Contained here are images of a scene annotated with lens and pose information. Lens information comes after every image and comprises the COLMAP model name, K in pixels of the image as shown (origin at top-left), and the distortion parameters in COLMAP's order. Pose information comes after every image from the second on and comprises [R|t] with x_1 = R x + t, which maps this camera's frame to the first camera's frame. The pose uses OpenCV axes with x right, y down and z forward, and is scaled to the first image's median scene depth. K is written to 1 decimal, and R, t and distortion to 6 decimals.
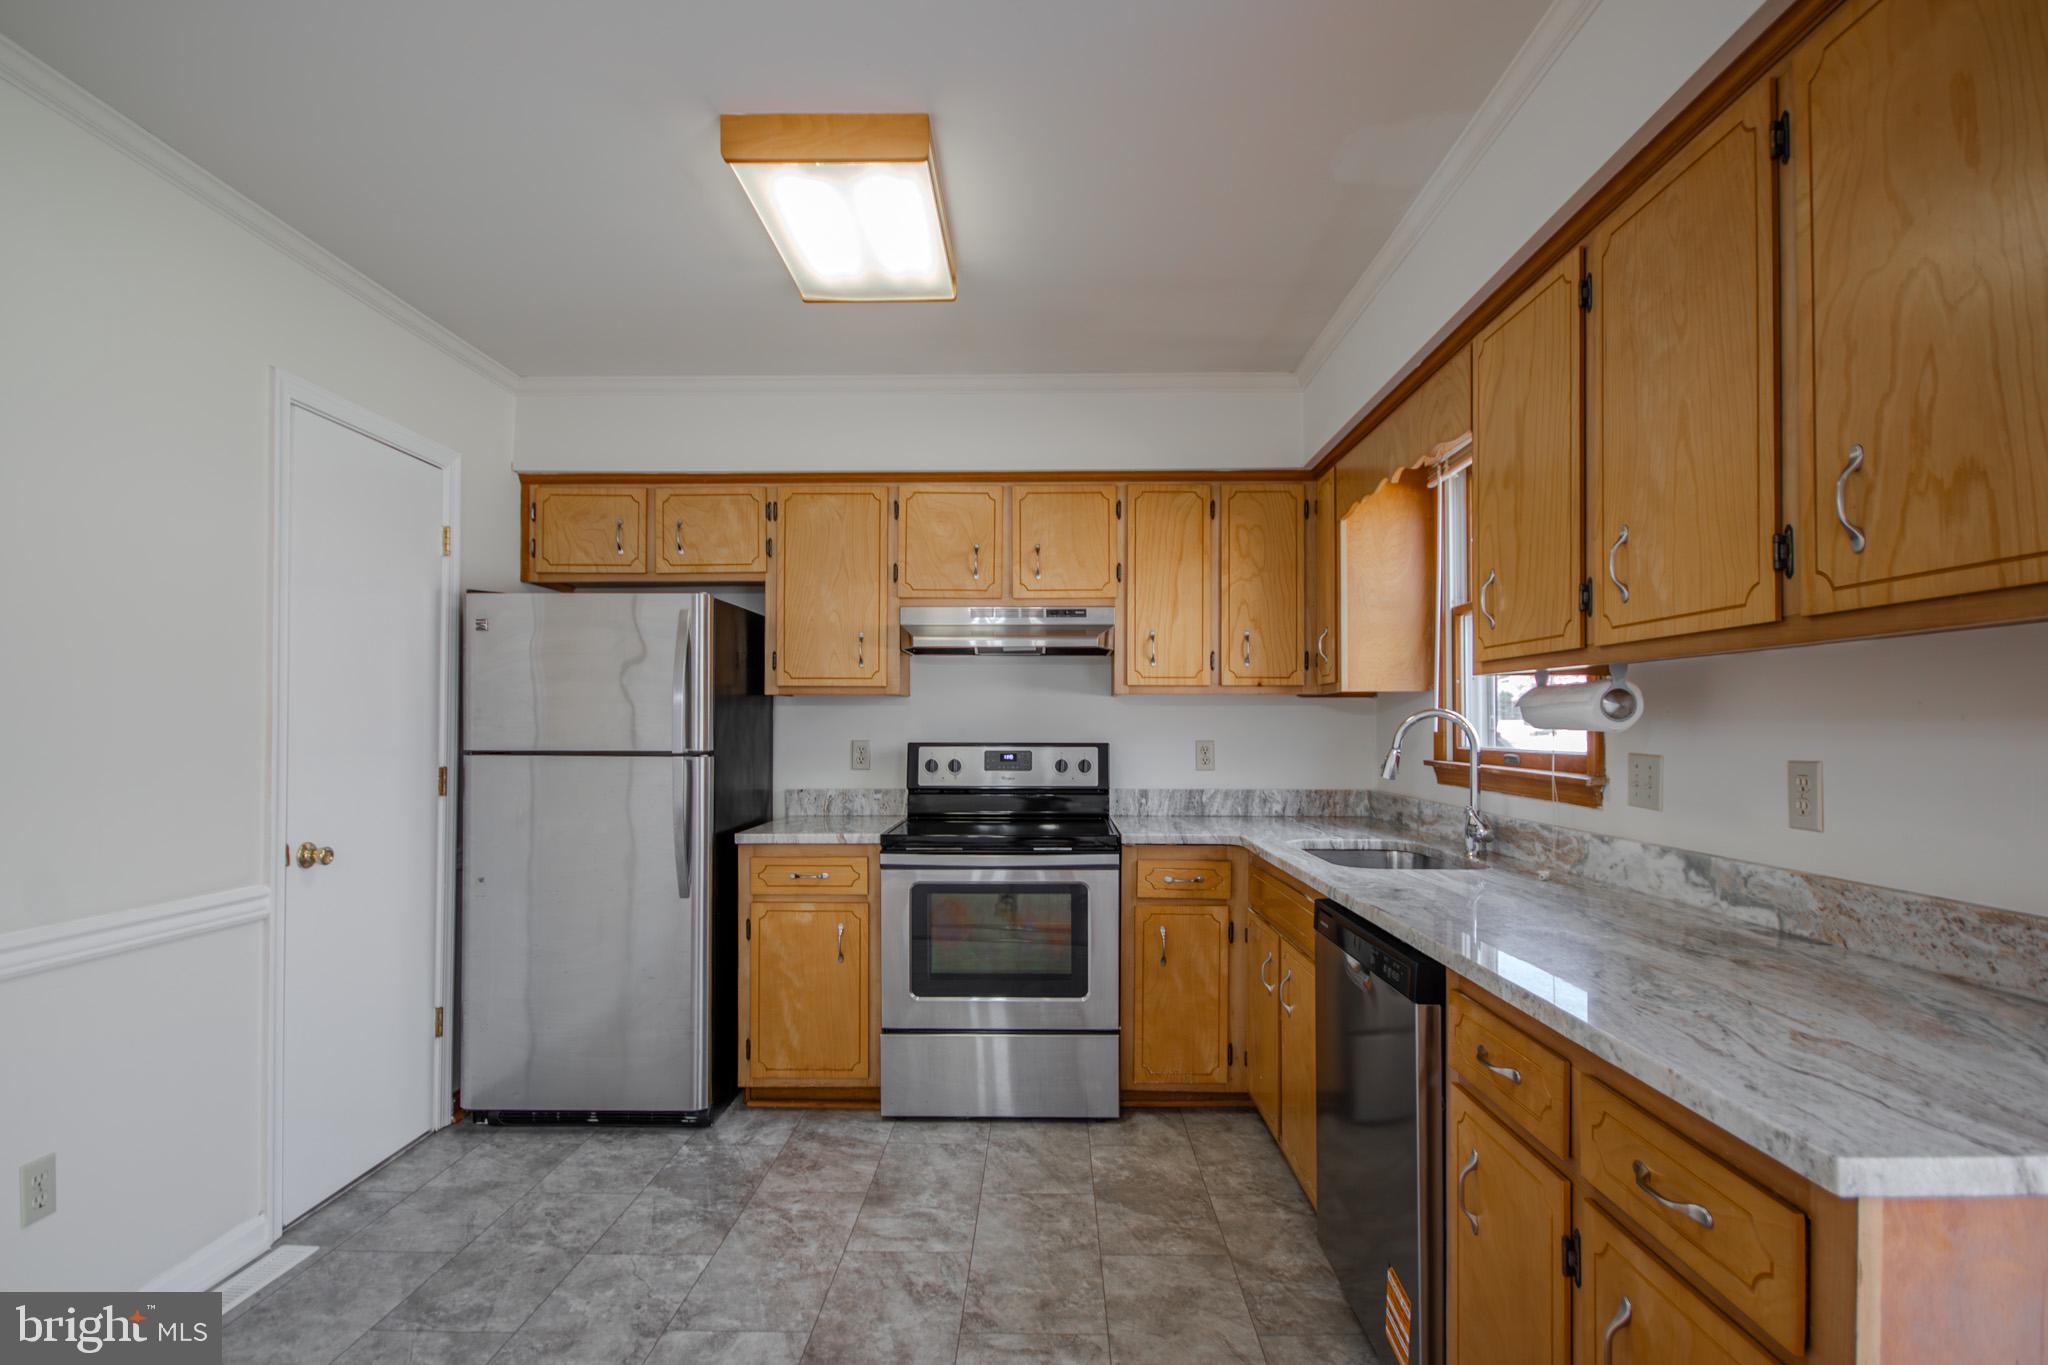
lens RADIAL K [[966.4, 0, 1034.9], [0, 966.4, 711.3], [0, 0, 1]] dist [0.014746, -0.014520]
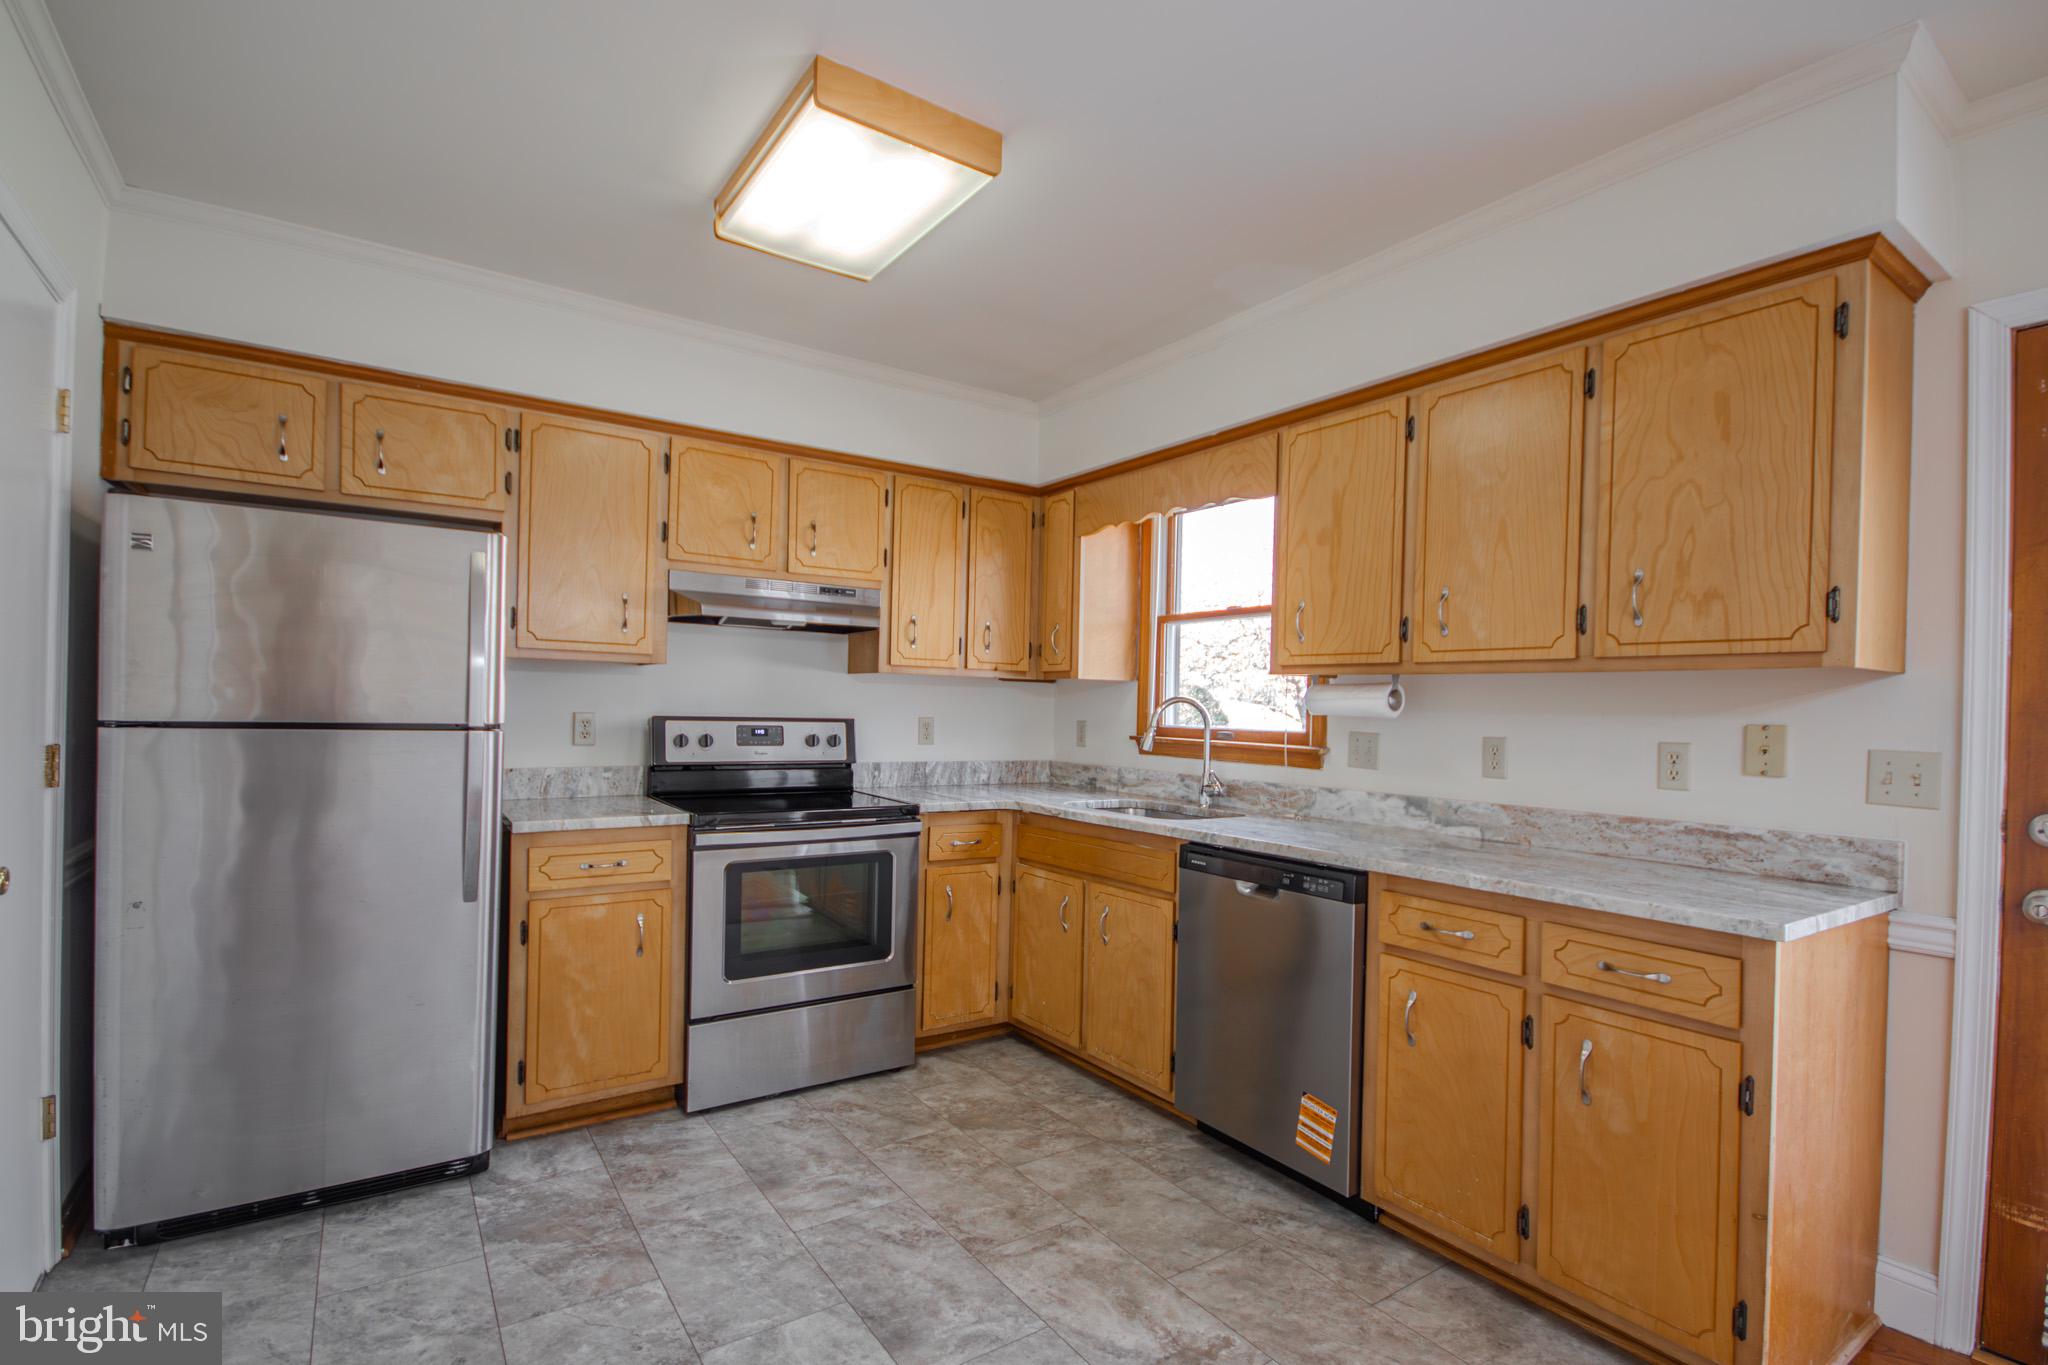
lens RADIAL K [[950.1, 0, 1034.8], [0, 950.1, 710.9], [0, 0, 1]] dist [0.015280, -0.014739]
pose [[0.815468, 0.015859, 0.578584, -0.439828], [-0.031014, 0.999386, 0.016319, 0.001845], [-0.577970, -0.031252, 0.815459, 0.064105]]
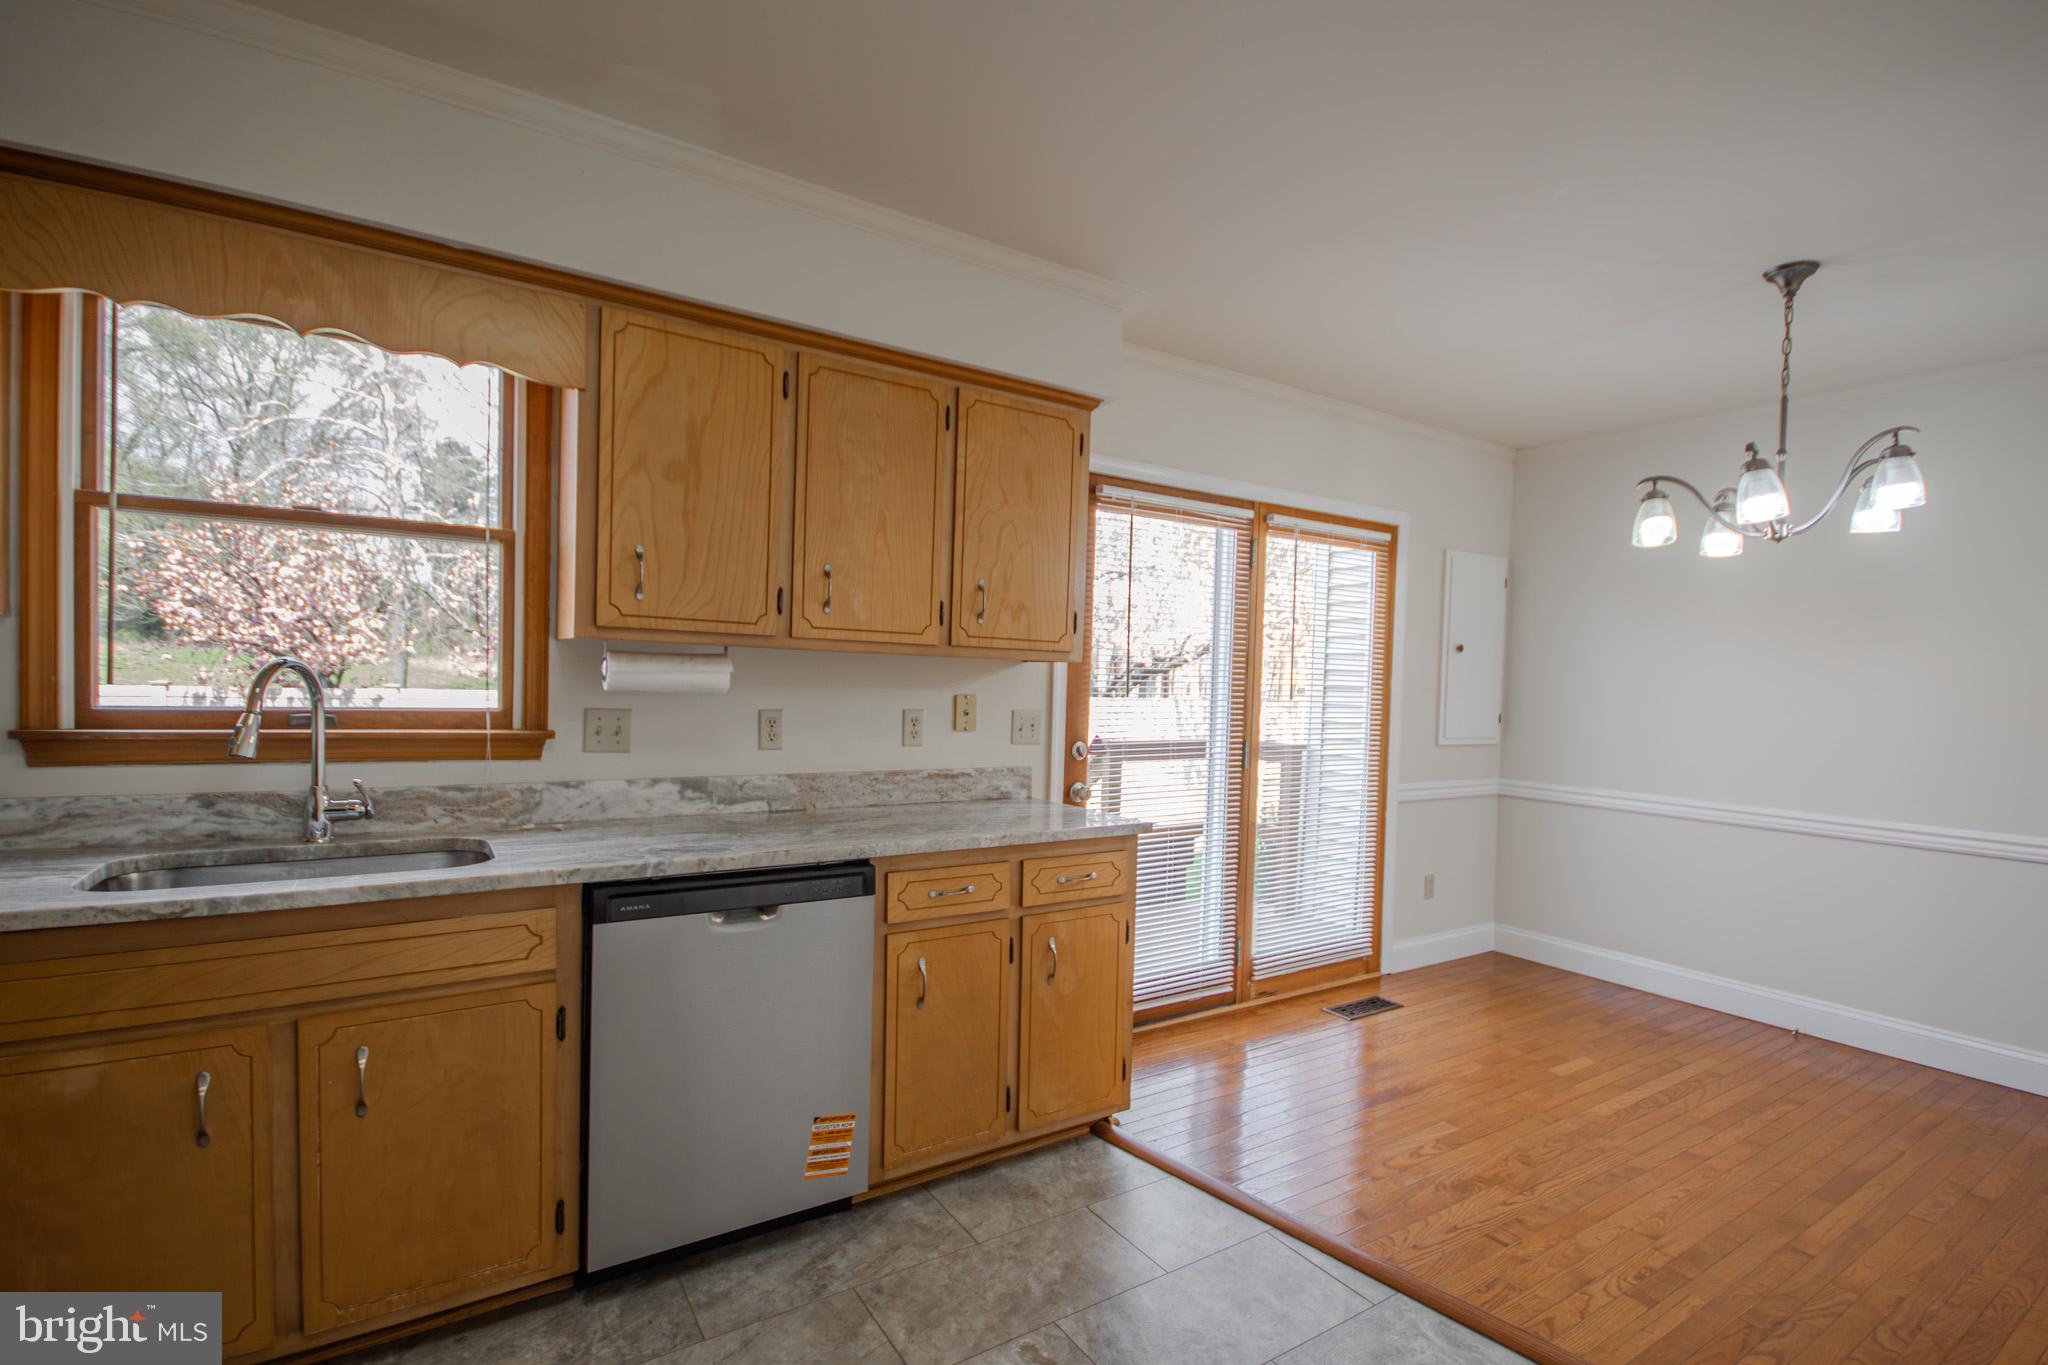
lens RADIAL K [[950.1, 0, 1034.8], [0, 950.1, 710.9], [0, 0, 1]] dist [0.015280, -0.014739]
pose [[-0.551249, -0.043670, 0.833197, -0.464088], [-0.043062, 0.998787, 0.023859, -0.003449], [-0.833229, -0.022727, -0.552461, 0.834965]]
